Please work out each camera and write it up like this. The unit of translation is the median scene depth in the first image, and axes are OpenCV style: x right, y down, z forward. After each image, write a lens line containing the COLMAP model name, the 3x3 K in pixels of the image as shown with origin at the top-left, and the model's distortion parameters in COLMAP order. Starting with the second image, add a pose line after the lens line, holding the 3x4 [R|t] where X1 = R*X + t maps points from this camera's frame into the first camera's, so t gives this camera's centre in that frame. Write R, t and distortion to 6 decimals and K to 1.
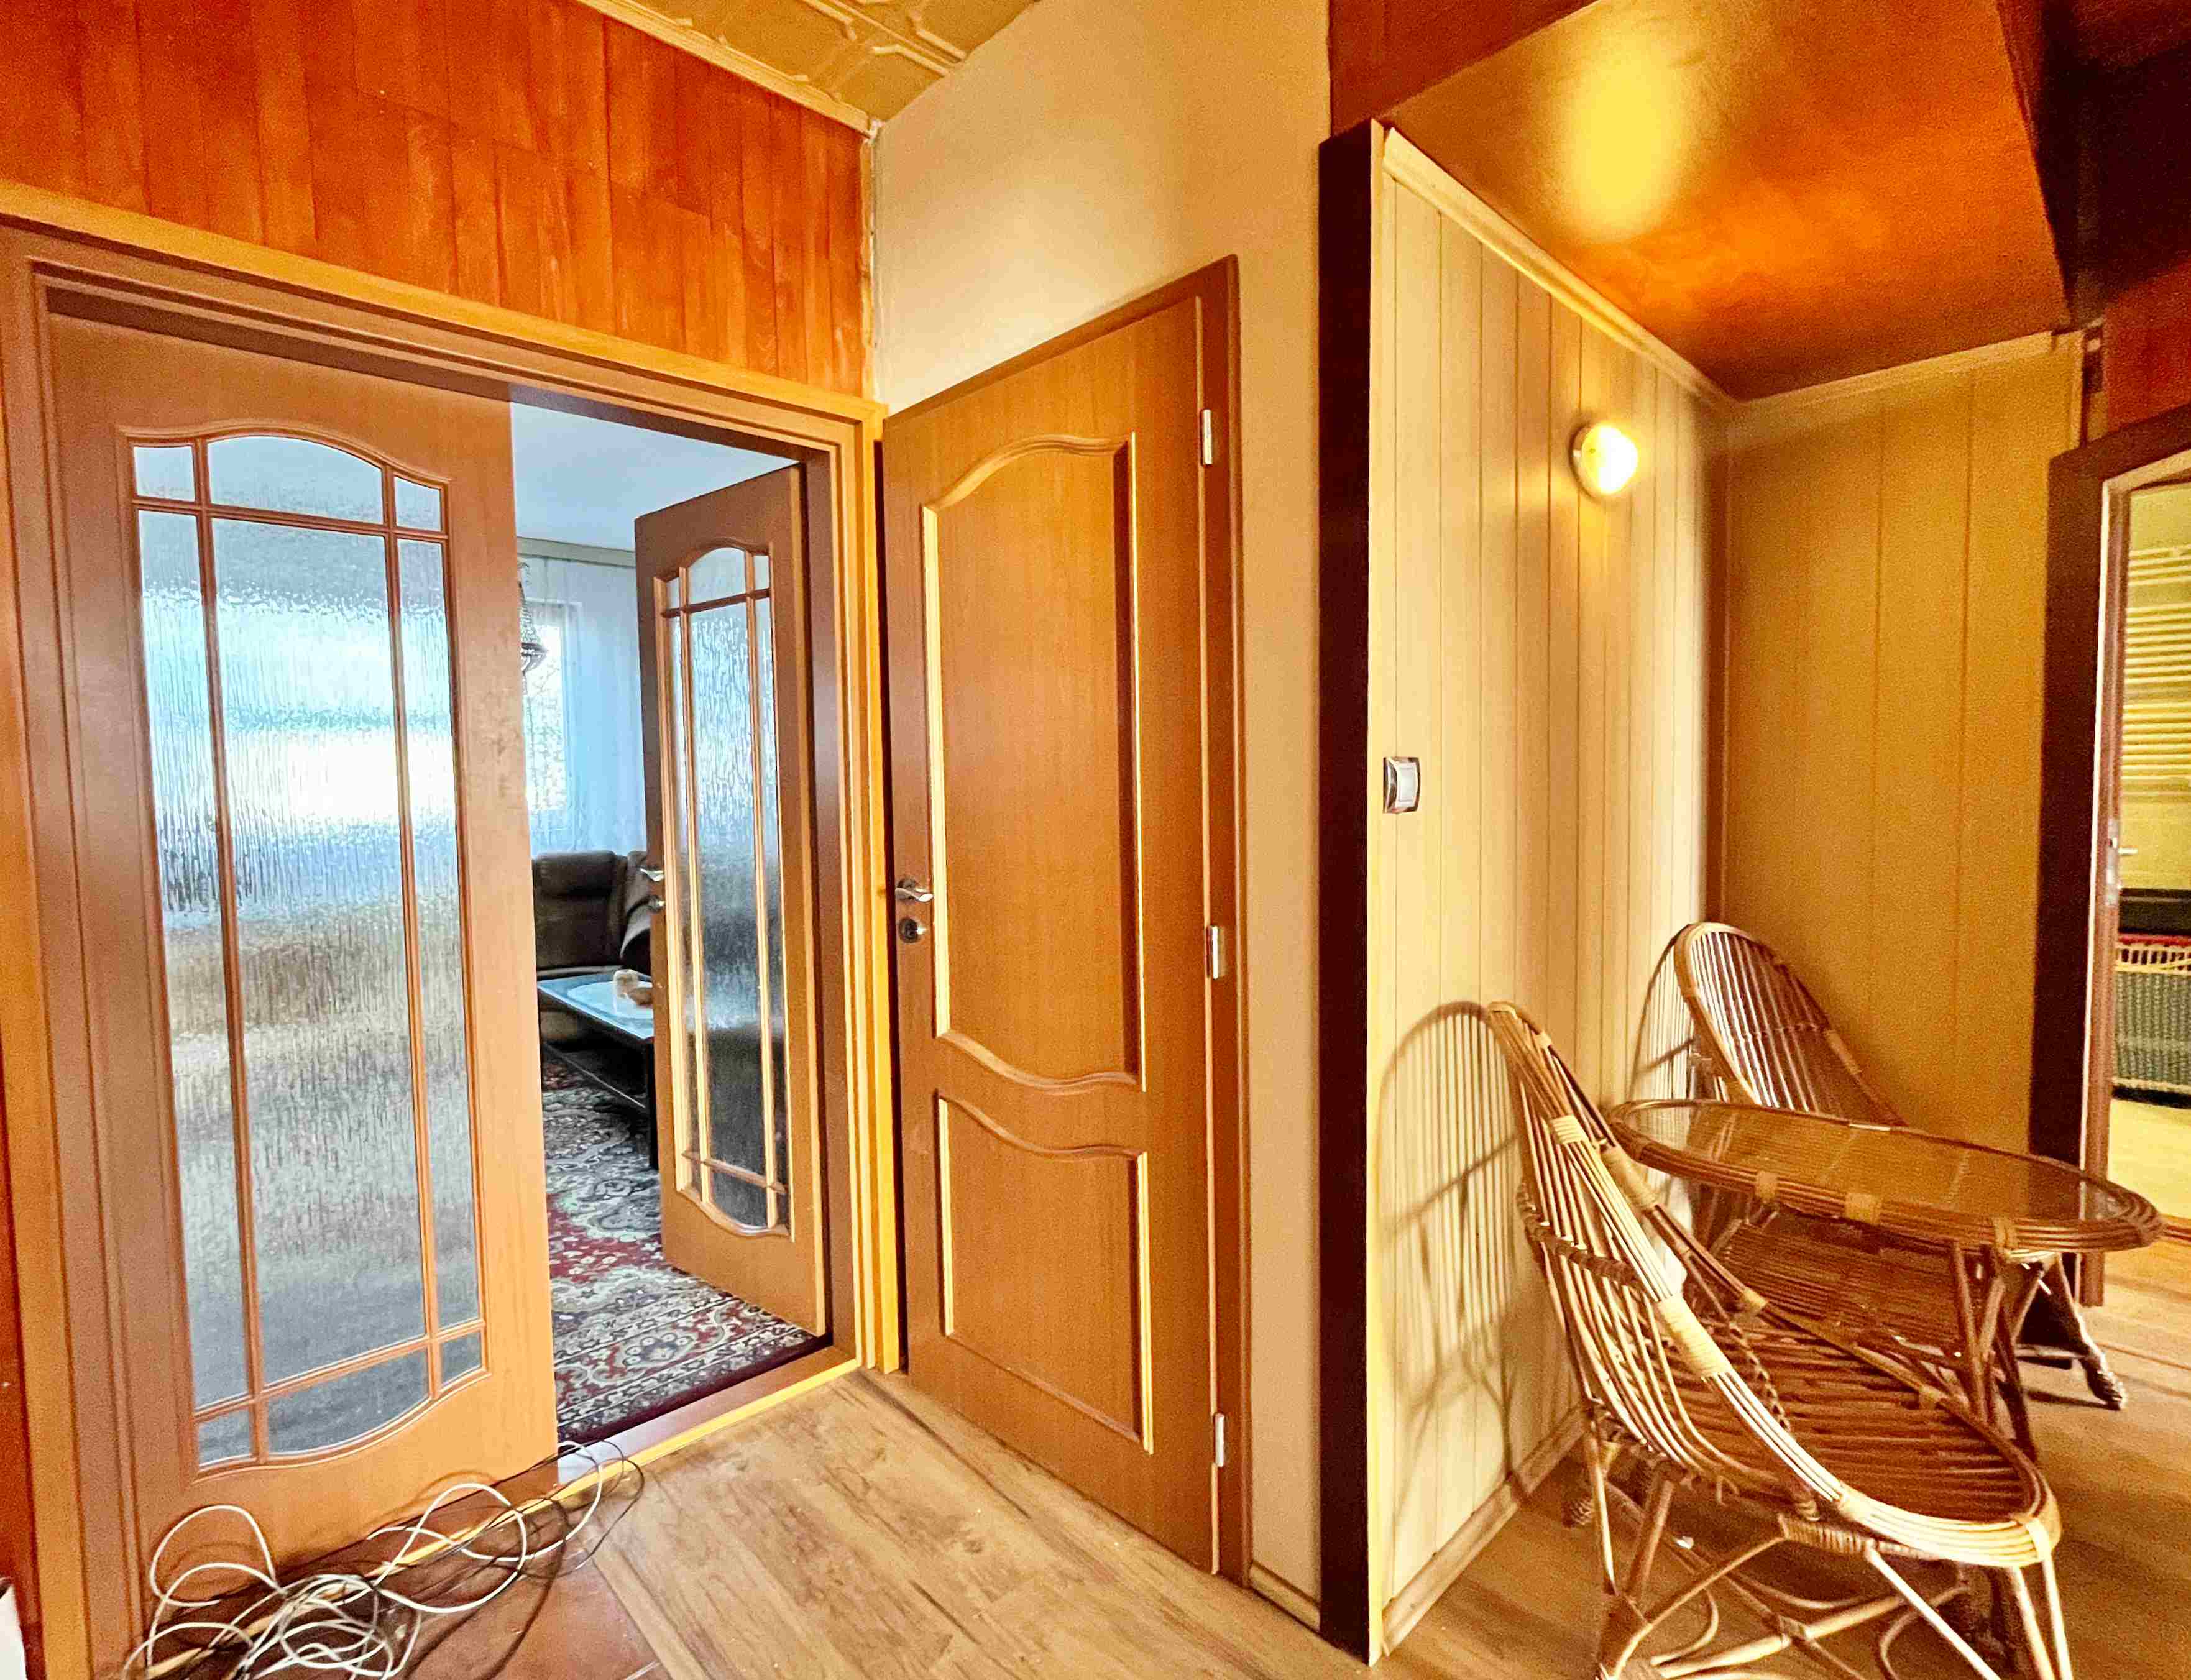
lens RADIAL K [[1027.4, 0, 928.1], [0, 1027.4, 840.2], [0, 0, 1]] dist [-0.002386, -0.001286]
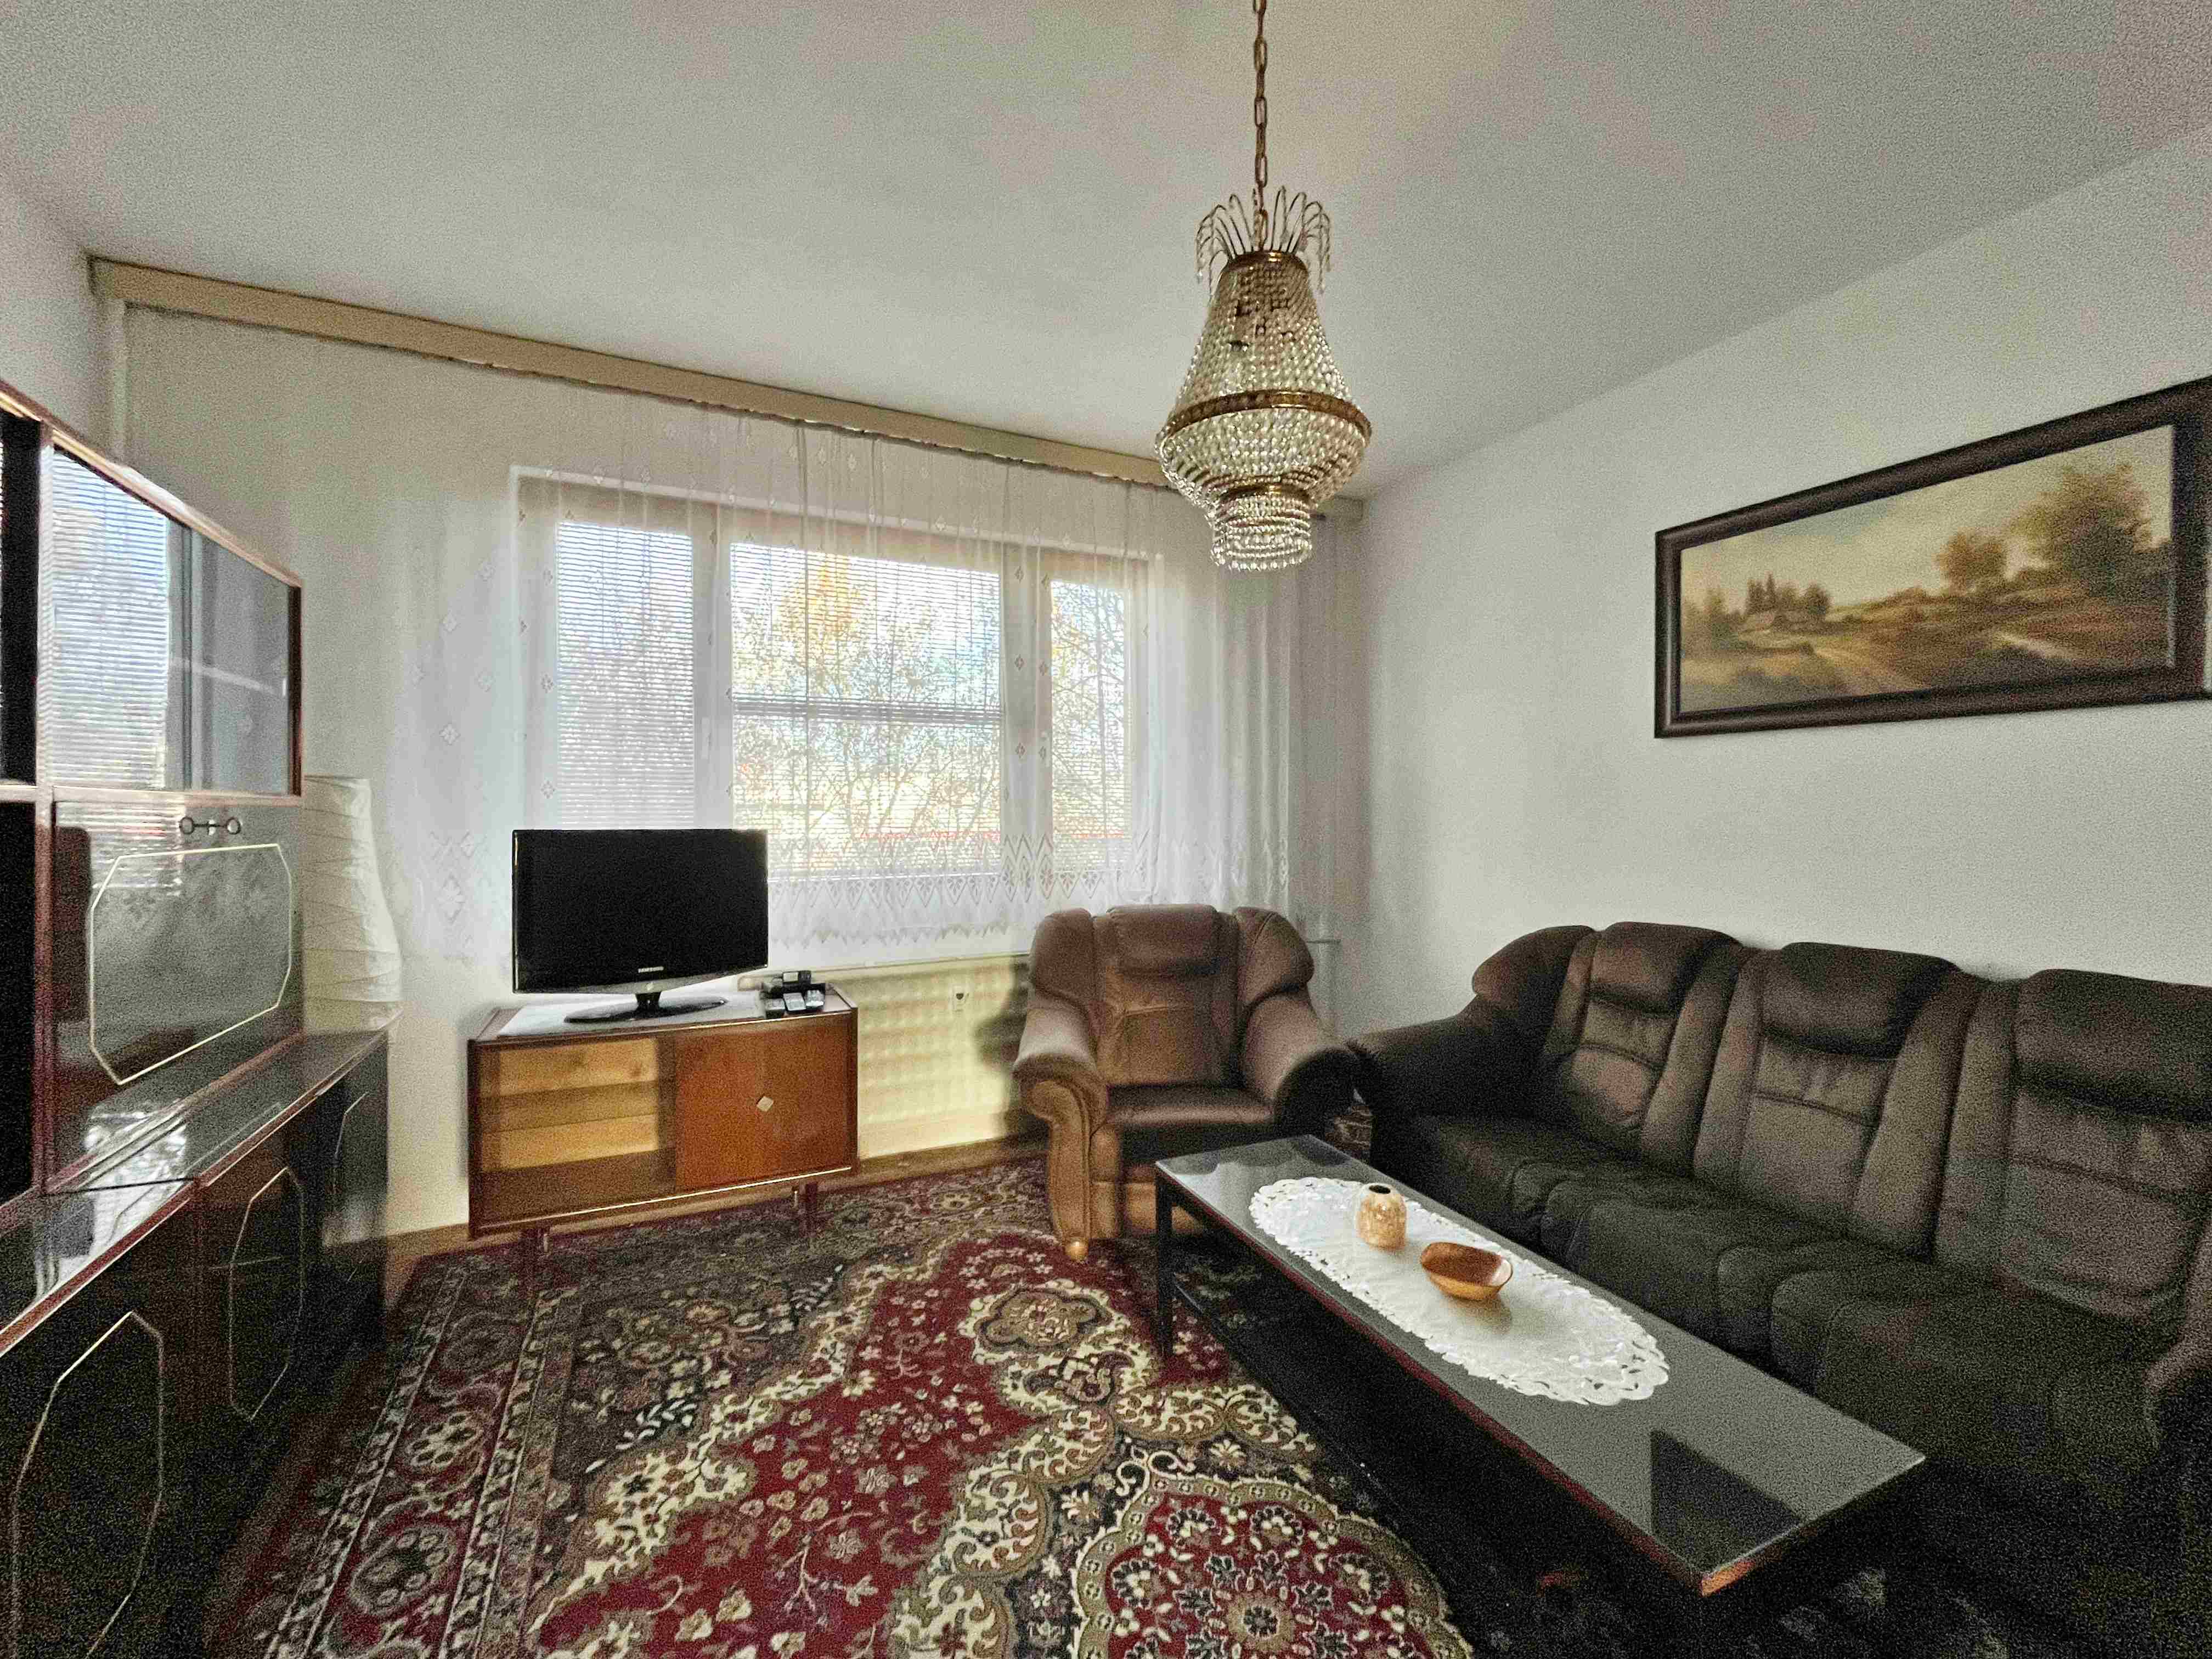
lens RADIAL K [[901.6, 0, 1104.4], [0, 901.6, 826.8], [0, 0, 1]] dist [-0.002100, -0.000072]
pose [[0.972626, 0.022441, -0.231292, -0.662445], [-0.032641, 0.998652, -0.040370, -0.039243], [0.230074, 0.046814, 0.972047, 1.122498]]
